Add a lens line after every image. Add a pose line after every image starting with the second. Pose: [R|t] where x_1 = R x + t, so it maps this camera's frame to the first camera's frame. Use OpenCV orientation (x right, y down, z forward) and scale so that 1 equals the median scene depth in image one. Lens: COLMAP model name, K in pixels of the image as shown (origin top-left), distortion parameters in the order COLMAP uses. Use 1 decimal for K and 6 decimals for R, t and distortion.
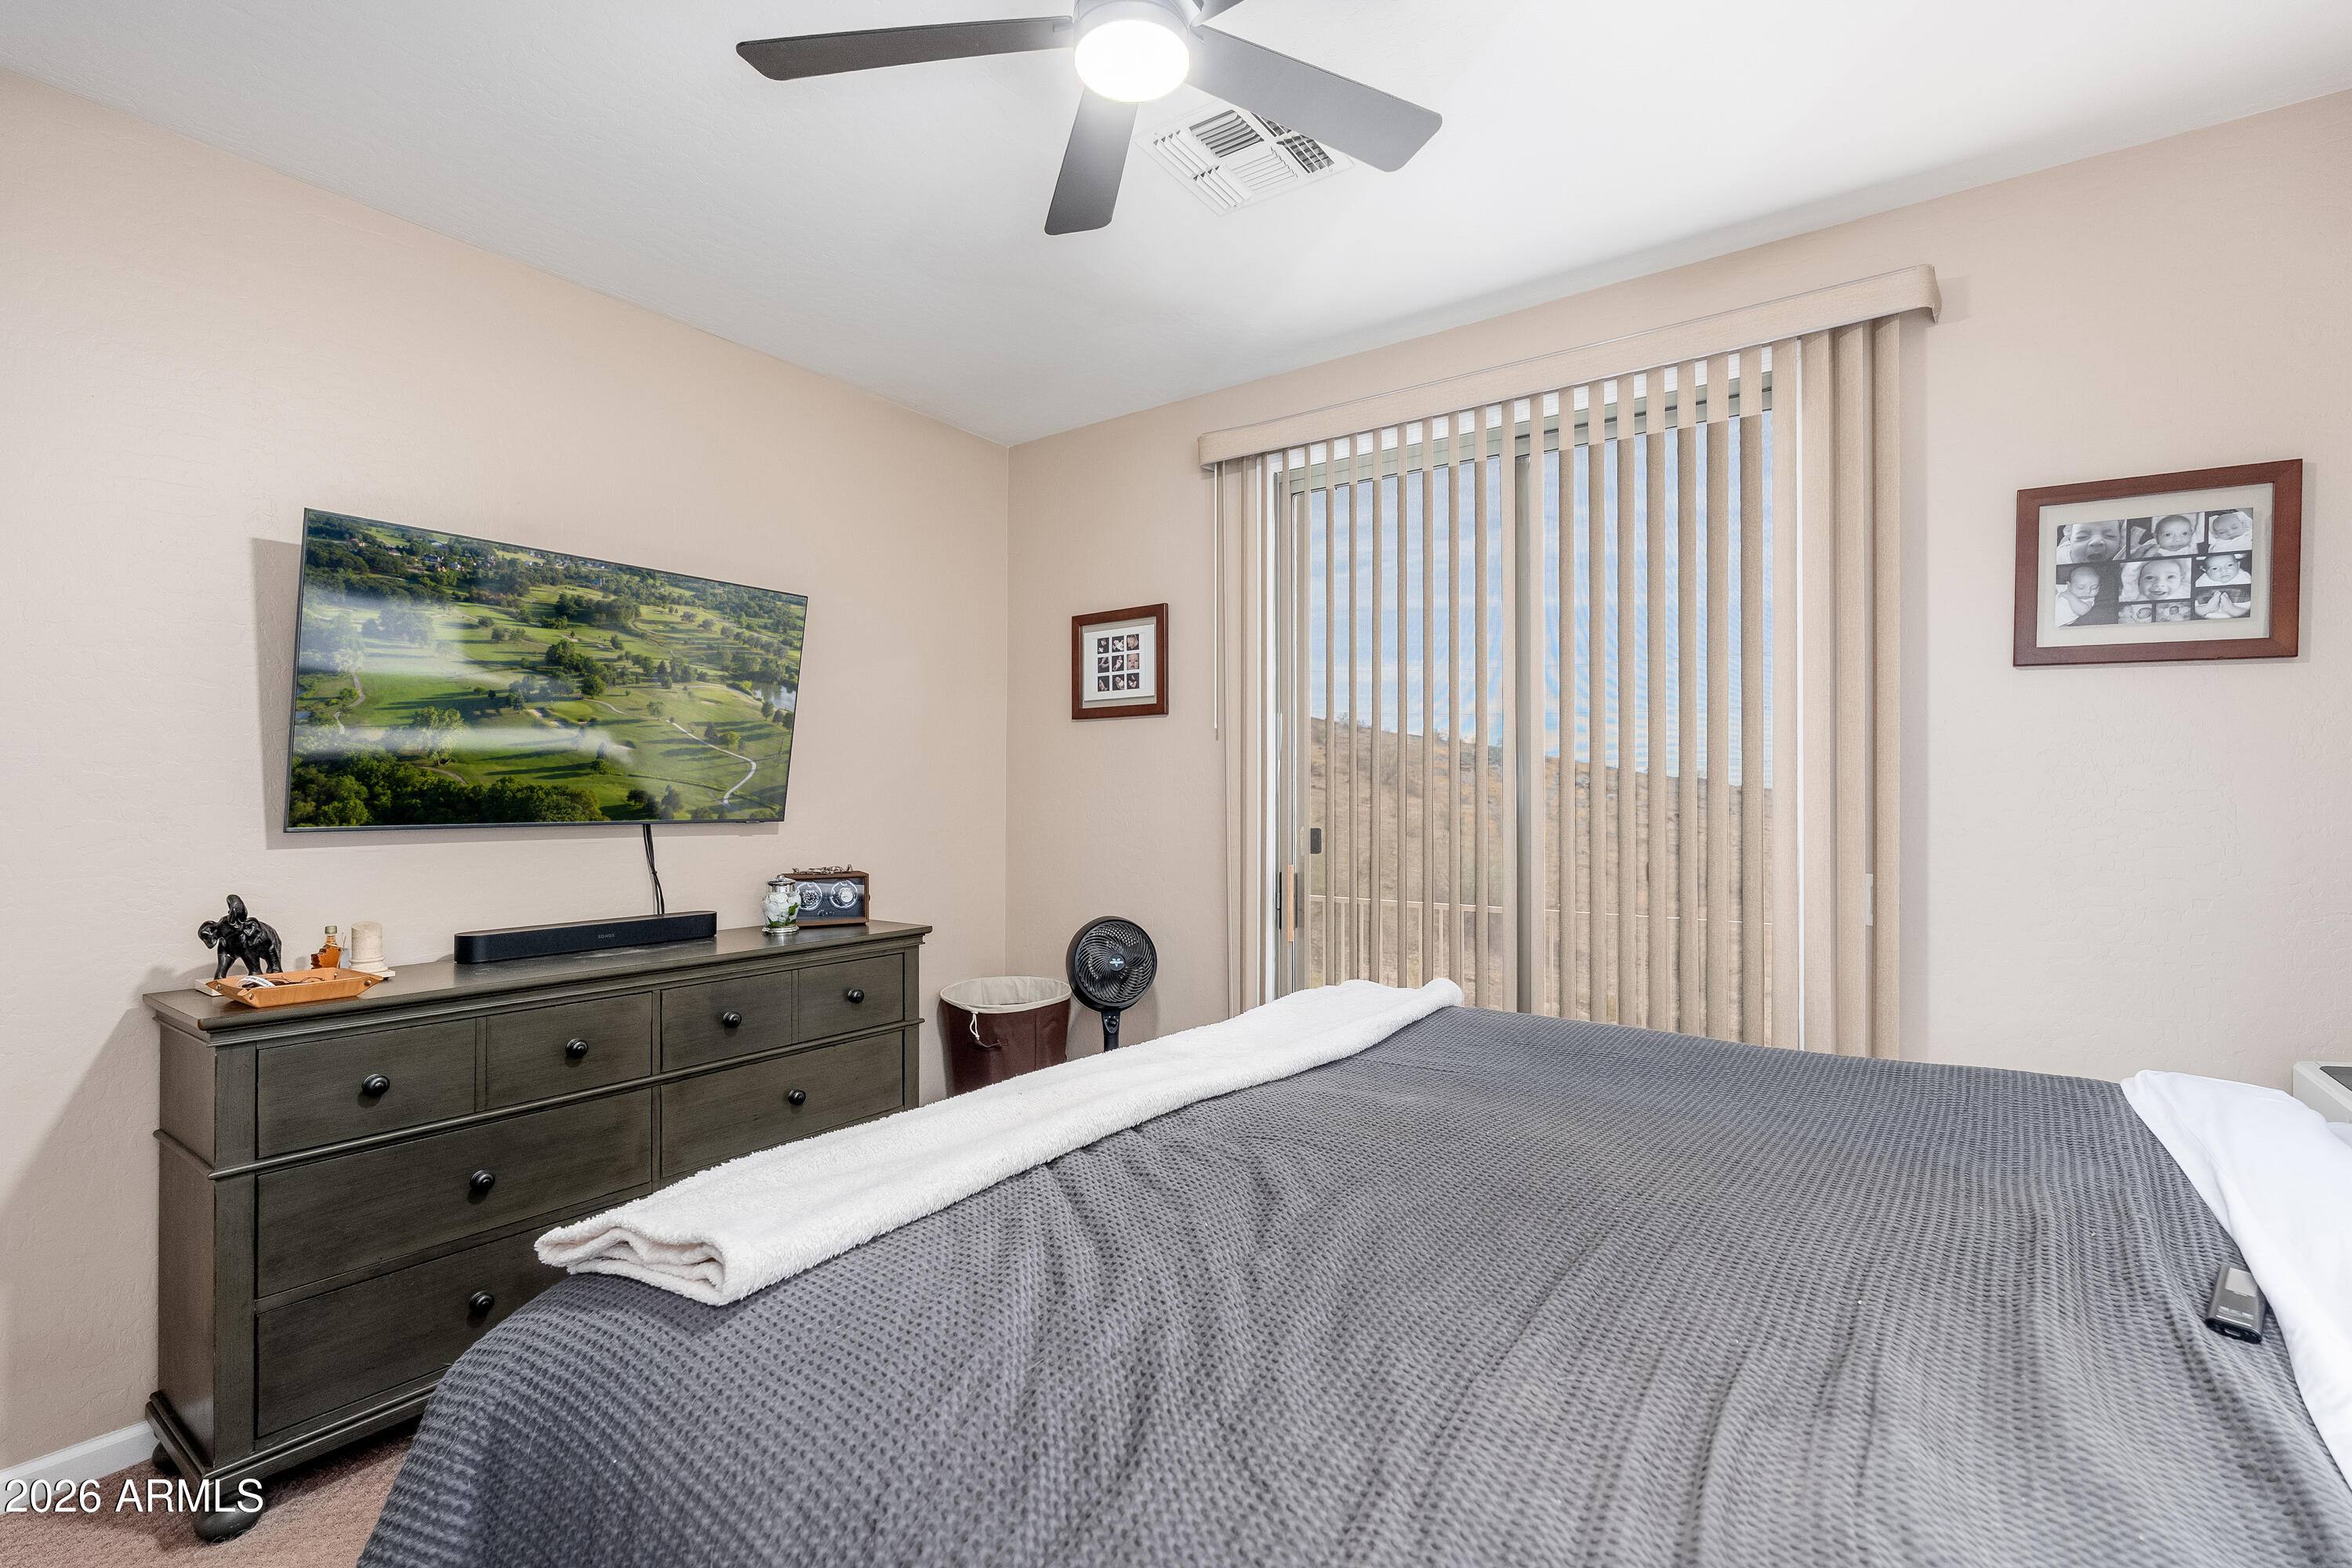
lens RADIAL K [[1077.3, 0, 1176.0], [0, 1077.3, 784.0], [0, 0, 1]] dist [0.000223, -0.000143]
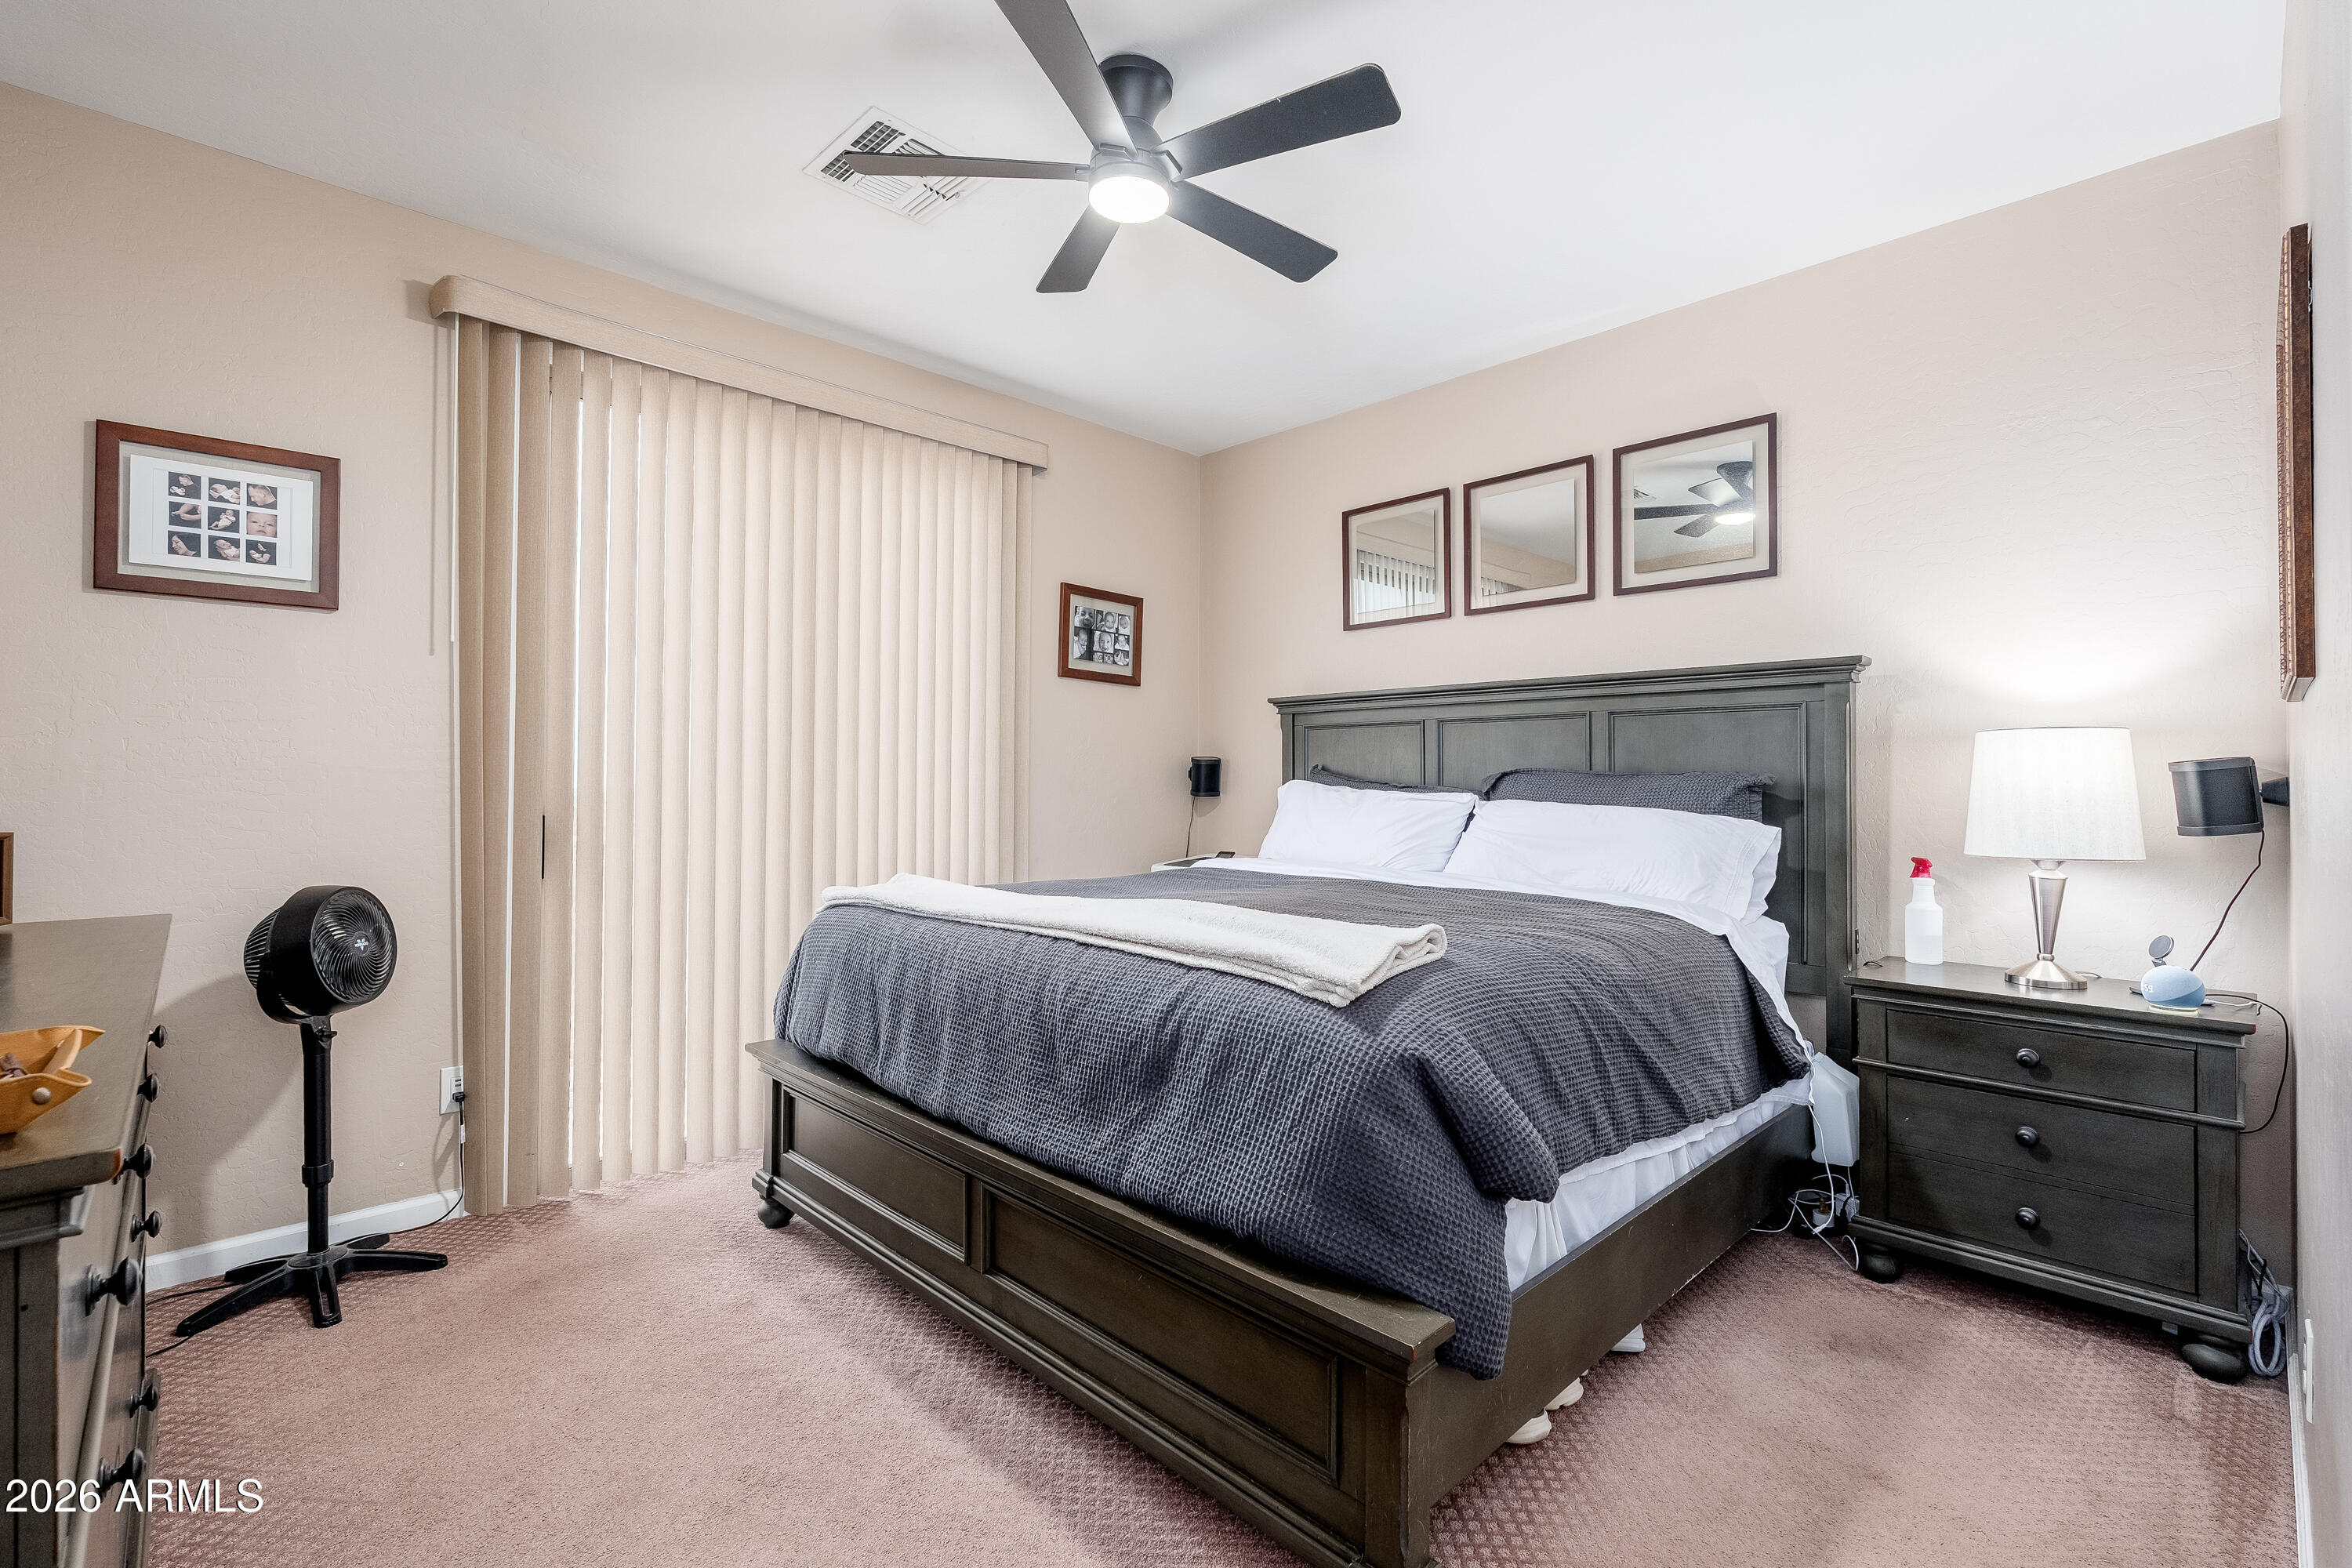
lens RADIAL K [[1031.4, 0, 1171.2], [0, 1031.4, 792.0], [0, 0, 1]] dist [-0.002671, -0.000654]
pose [[0.179211, 0.002490, 0.983807, -0.594770], [-0.001541, 0.999996, -0.002251, 0.059325], [-0.983809, -0.001113, 0.179214, 0.316541]]
